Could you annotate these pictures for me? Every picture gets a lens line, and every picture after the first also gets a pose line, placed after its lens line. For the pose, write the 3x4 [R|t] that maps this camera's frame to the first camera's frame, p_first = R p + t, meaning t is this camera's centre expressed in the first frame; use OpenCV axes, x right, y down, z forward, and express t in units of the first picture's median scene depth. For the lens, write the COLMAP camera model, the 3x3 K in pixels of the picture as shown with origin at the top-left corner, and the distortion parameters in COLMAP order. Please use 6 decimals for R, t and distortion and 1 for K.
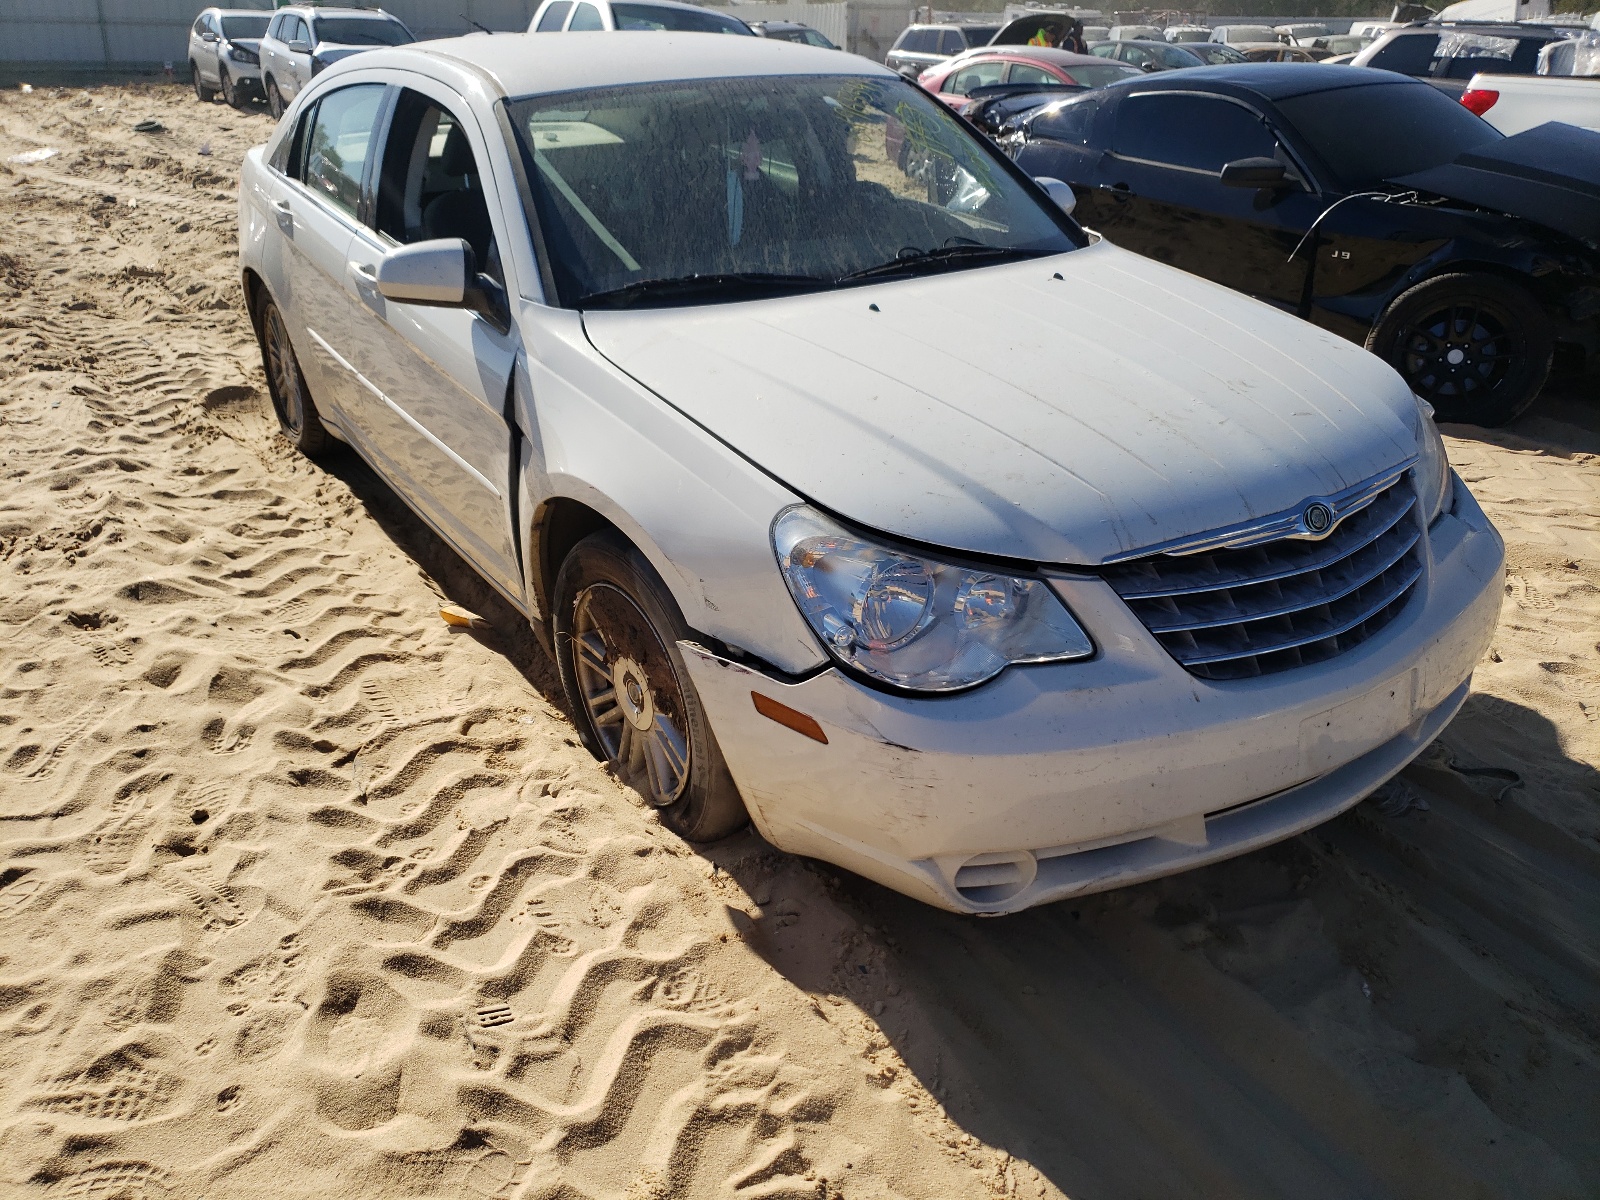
lens RADIAL K [[1237.1, 0, 800.0], [0, 1237.1, 600.0], [0, 0, 1]] dist [0.036936, 0.002230]
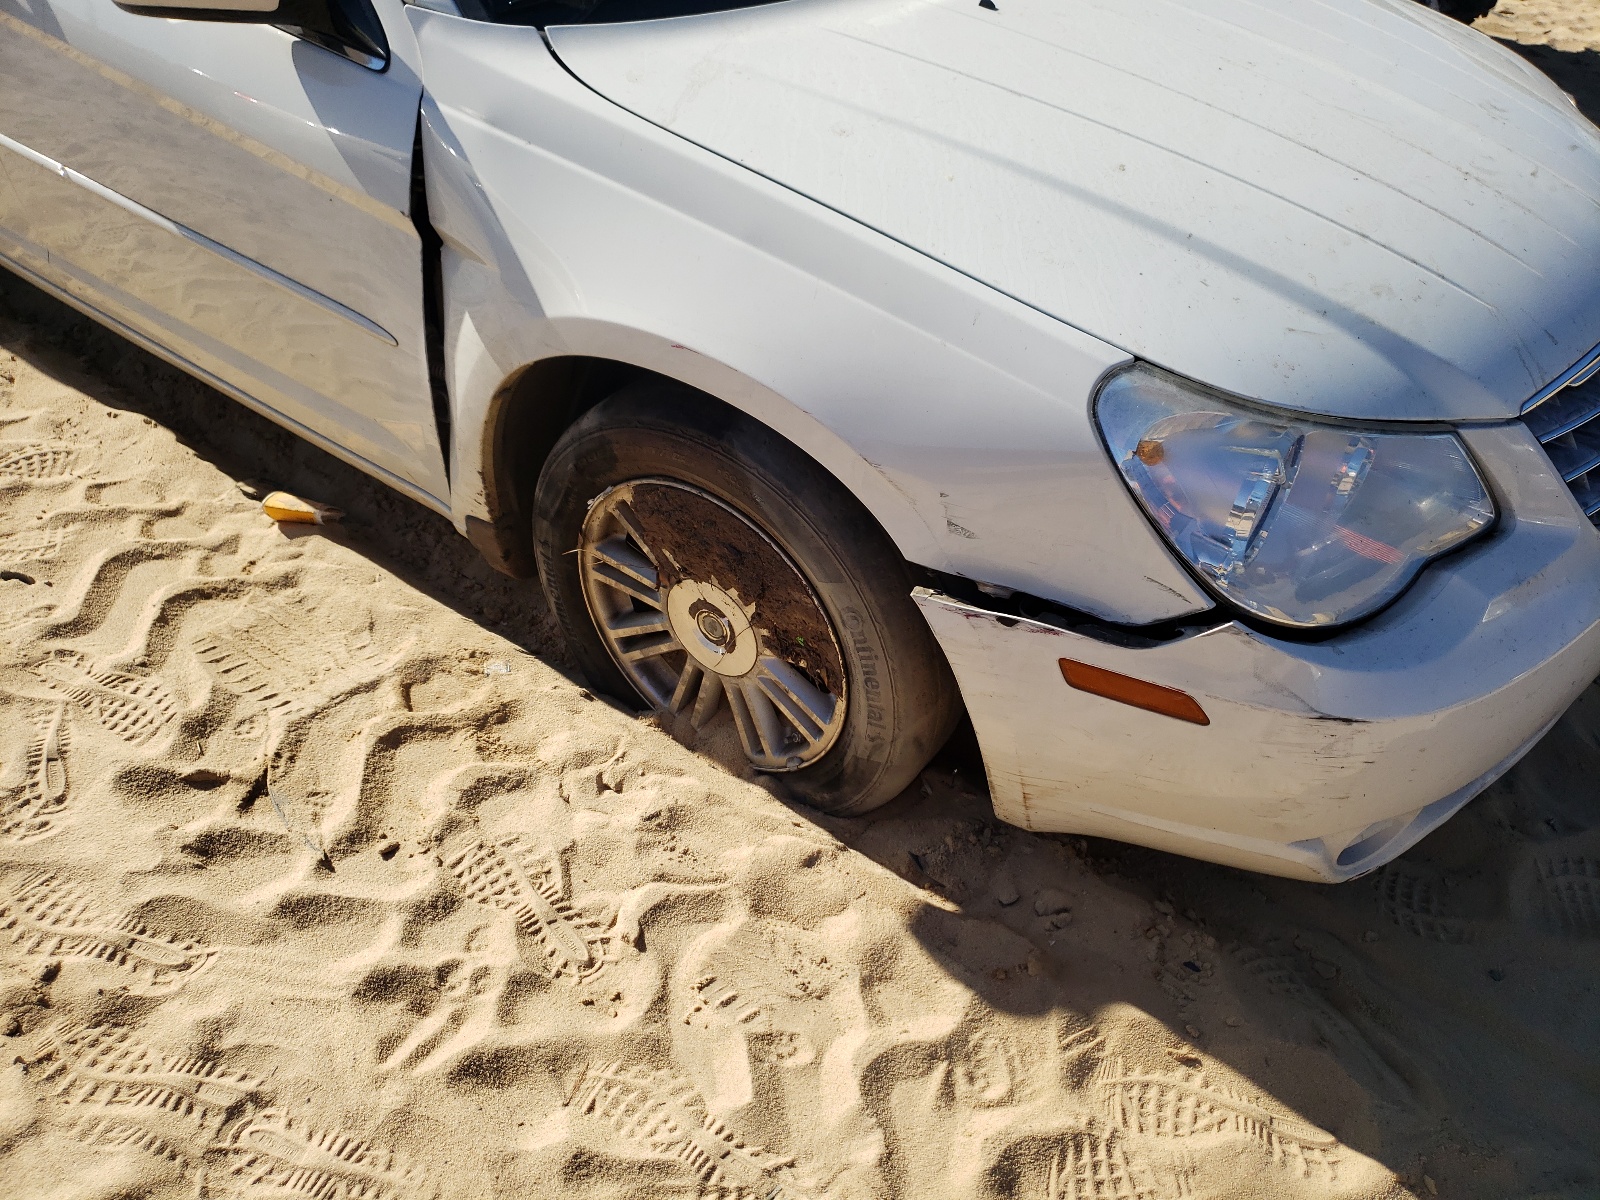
lens RADIAL K [[1198.6, 0, 800.0], [0, 1198.6, 600.0], [0, 0, 1]] dist [0.007256, -0.004008]
pose [[0.933824, -0.191245, 0.302322, -0.282938], [0.104343, 0.953969, 0.281168, -0.118778], [-0.342178, -0.231017, 0.910794, 0.379875]]
